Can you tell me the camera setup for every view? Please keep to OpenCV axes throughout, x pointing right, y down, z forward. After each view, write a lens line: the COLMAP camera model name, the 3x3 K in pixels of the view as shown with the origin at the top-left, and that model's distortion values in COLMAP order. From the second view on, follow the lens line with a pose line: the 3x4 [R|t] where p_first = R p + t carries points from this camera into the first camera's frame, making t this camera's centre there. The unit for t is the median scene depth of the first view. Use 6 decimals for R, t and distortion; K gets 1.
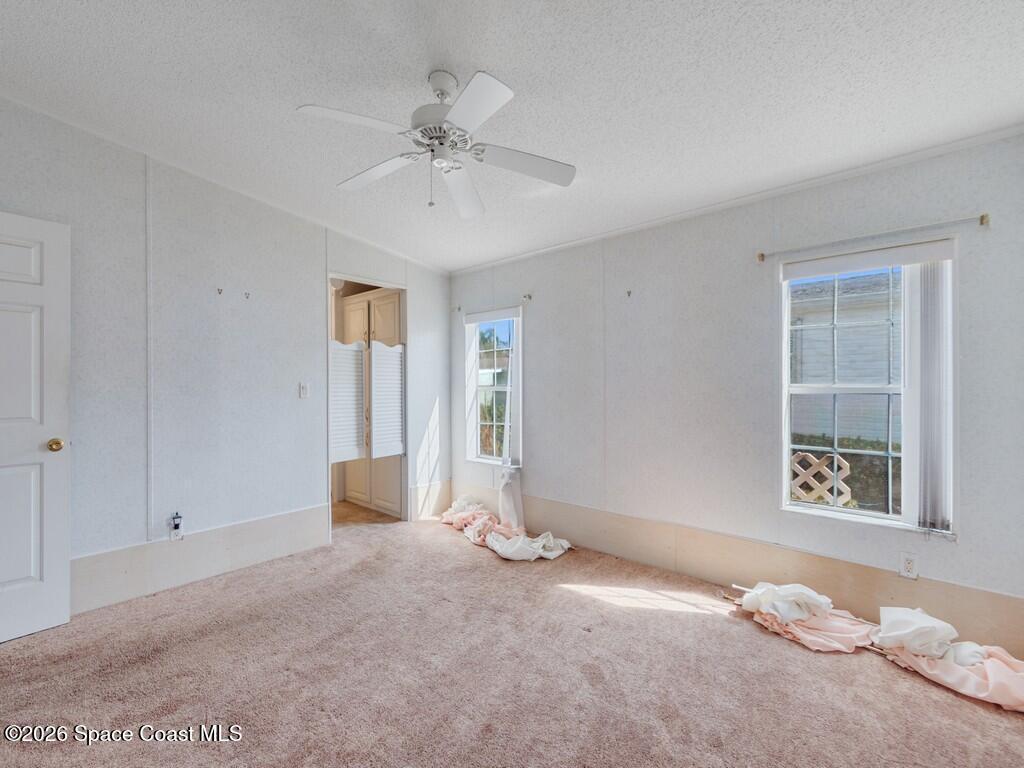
lens RADIAL K [[517.7, 0, 512.0], [0, 517.7, 384.0], [0, 0, 1]] dist [0.001648, 0.000805]
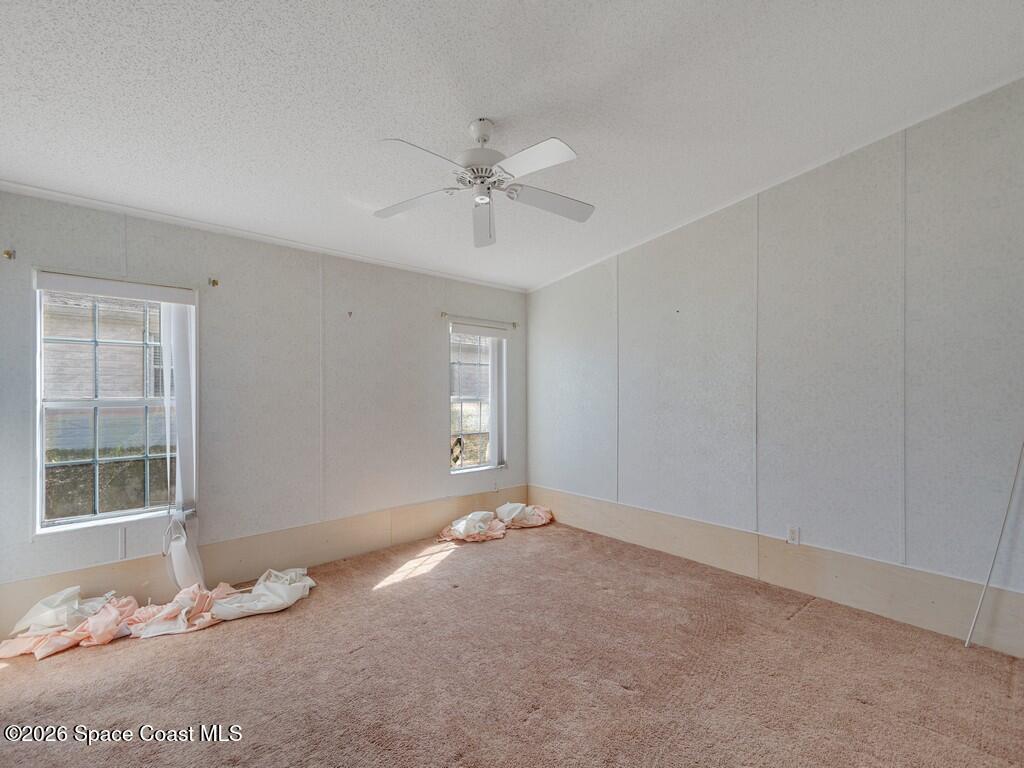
lens RADIAL K [[517.7, 0, 512.0], [0, 517.7, 384.0], [0, 0, 1]] dist [0.001648, 0.000805]
pose [[-0.008013, 0.005920, 0.999950, -1.045240], [-0.004363, 0.999973, -0.005955, -0.035771], [-0.999958, -0.004411, -0.007987, 0.761960]]
